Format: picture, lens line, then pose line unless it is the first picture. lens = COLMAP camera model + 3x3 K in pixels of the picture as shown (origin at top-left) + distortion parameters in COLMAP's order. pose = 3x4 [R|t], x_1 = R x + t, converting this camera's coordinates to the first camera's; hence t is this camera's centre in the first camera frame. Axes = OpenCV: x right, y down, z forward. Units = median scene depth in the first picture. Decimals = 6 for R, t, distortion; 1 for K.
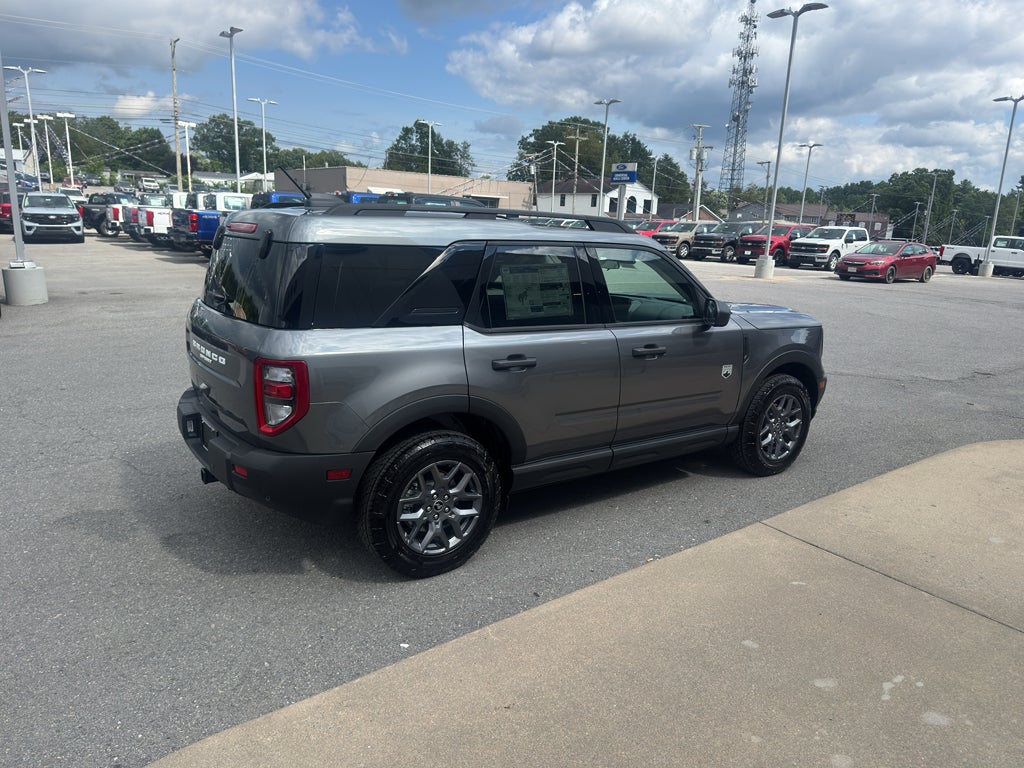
lens RADIAL K [[712.5, 0, 528.4], [0, 712.5, 395.6], [0, 0, 1]] dist [0.027206, -0.020218]
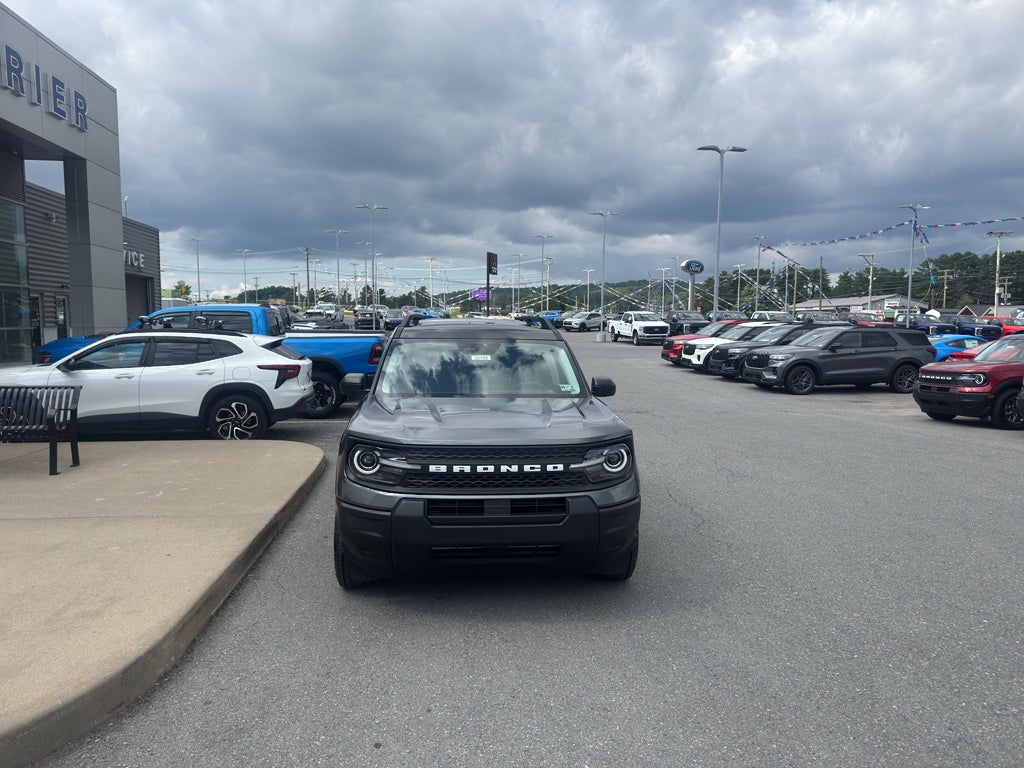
lens RADIAL K [[717.9, 0, 512.9], [0, 717.9, 406.7], [0, 0, 1]] dist [0.075999, -0.107946]
pose [[-0.505192, 0.053546, -0.861344, 0.146058], [-0.231695, 0.953016, 0.195138, -0.047121], [0.831323, 0.298151, -0.469050, 0.222209]]
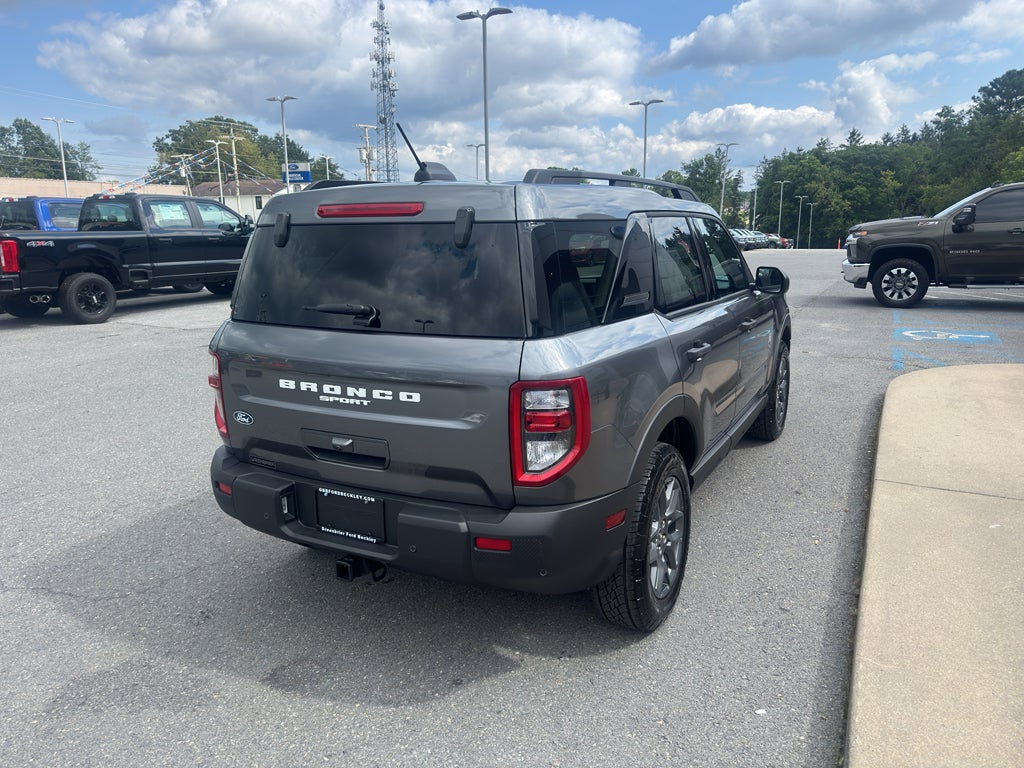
lens RADIAL K [[710.6, 0, 515.5], [0, 710.6, 376.9], [0, 0, 1]] dist [0.042937, -0.044498]
pose [[0.902469, -0.140345, 0.407250, -0.057268], [0.150853, 0.988536, 0.006374, -0.005327], [-0.403475, 0.055683, 0.913295, 0.030340]]
